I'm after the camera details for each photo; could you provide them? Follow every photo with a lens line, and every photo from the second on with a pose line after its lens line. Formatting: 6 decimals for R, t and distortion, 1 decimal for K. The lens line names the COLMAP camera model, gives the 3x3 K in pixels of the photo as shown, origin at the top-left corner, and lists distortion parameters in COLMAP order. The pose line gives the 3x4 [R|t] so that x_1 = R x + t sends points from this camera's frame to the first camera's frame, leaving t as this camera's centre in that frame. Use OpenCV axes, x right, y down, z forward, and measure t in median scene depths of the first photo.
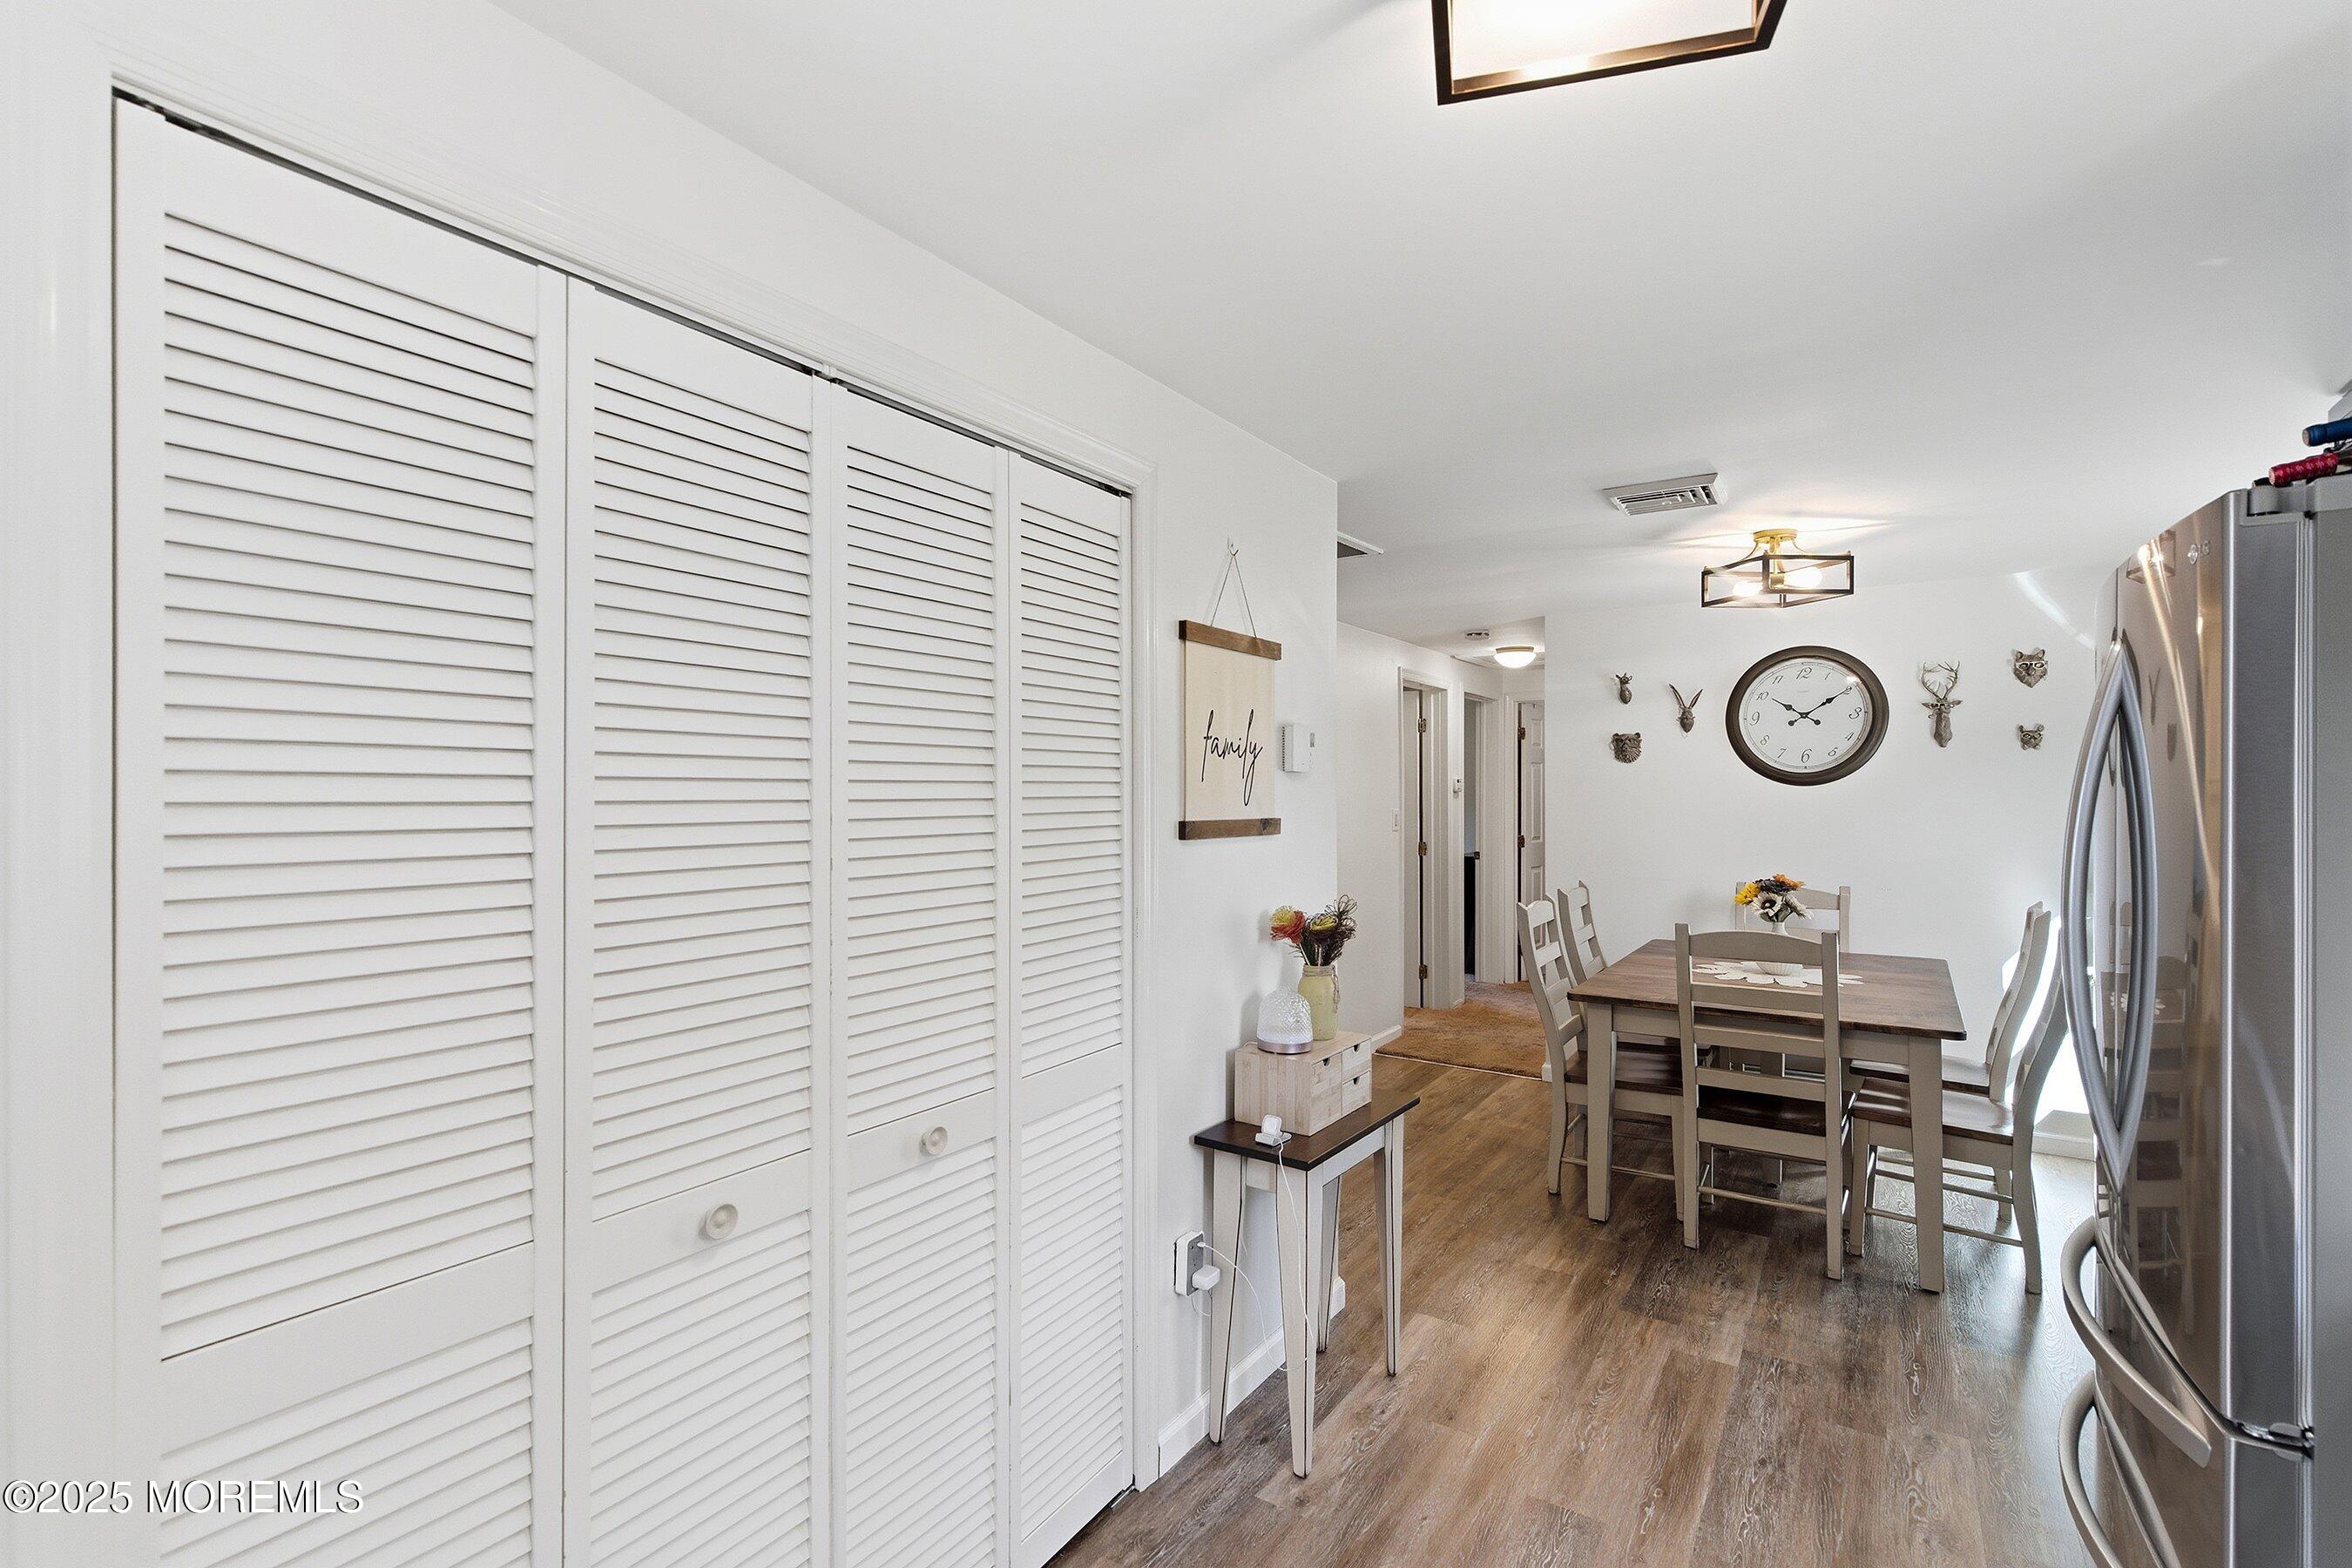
lens RADIAL K [[1078.7, 0, 1163.6], [0, 1078.7, 786.9], [0, 0, 1]] dist [0.005856, -0.001763]
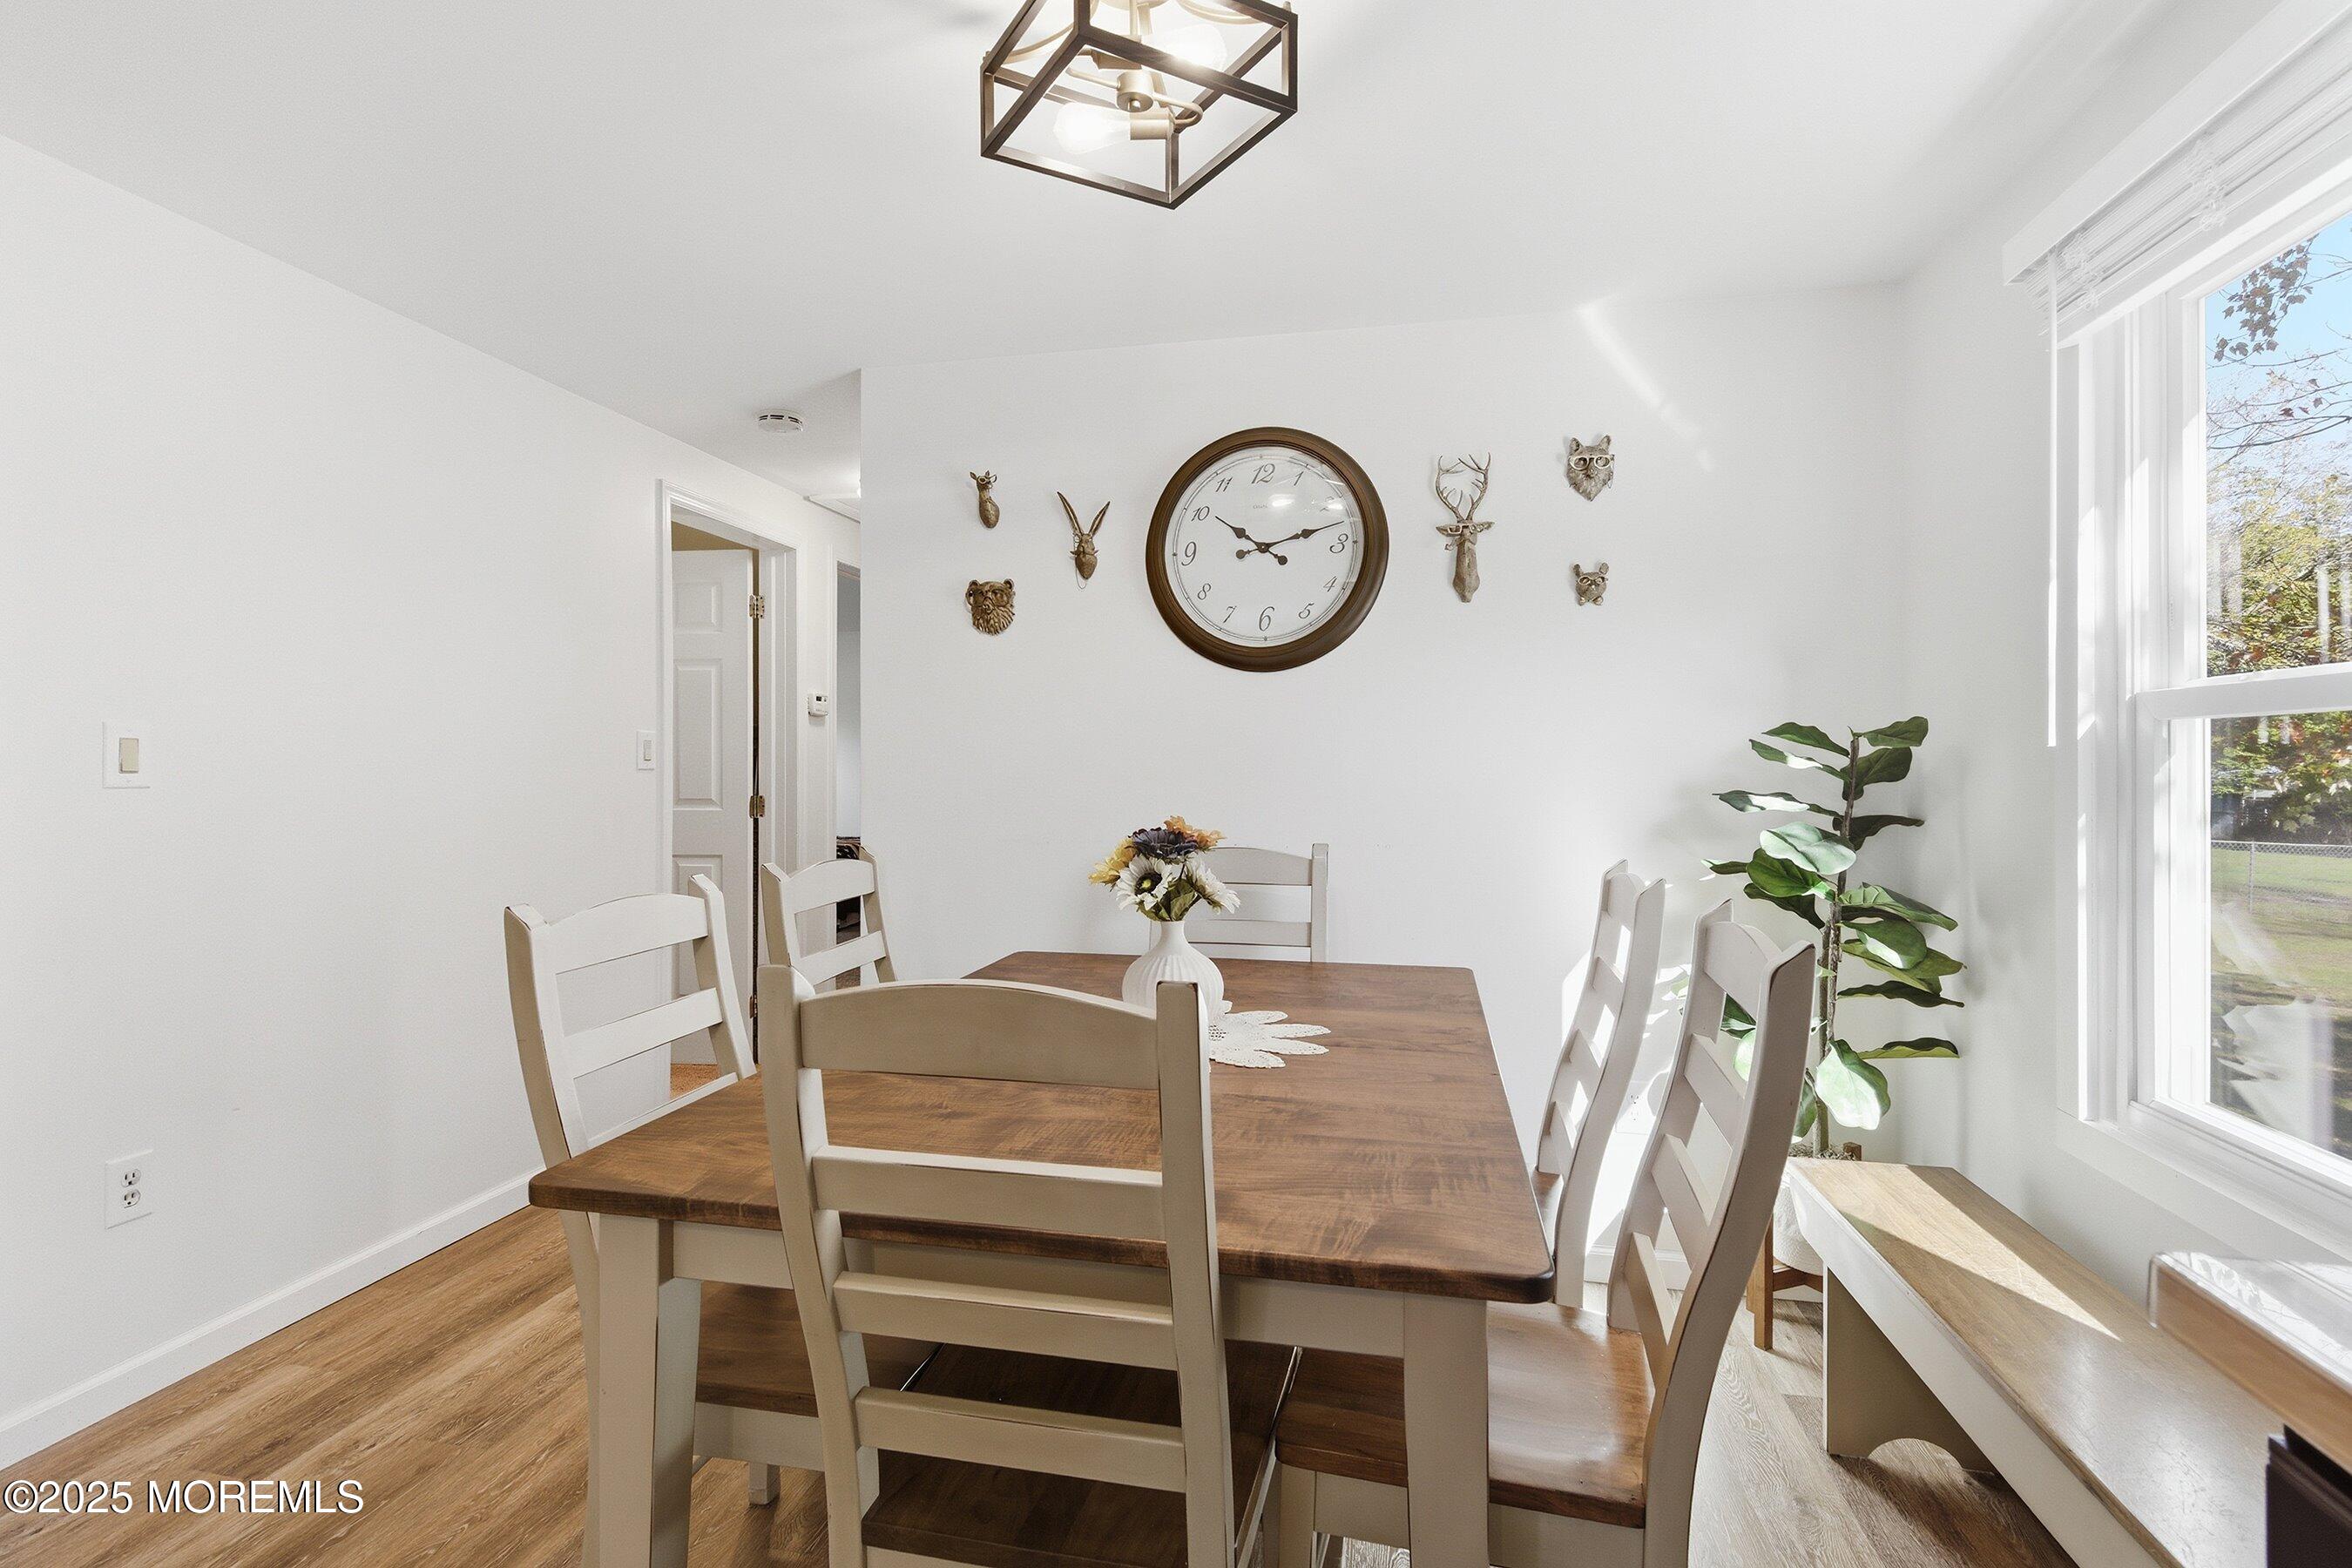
lens RADIAL K [[1078.7, 0, 1178.2], [0, 1078.7, 772.5], [0, 0, 1]] dist [0.005856, -0.001763]
pose [[0.929056, 0.001821, 0.369934, 0.292654], [-0.003109, 0.999991, 0.002884, 0.044280], [-0.369926, -0.003829, 0.929053, 0.418457]]
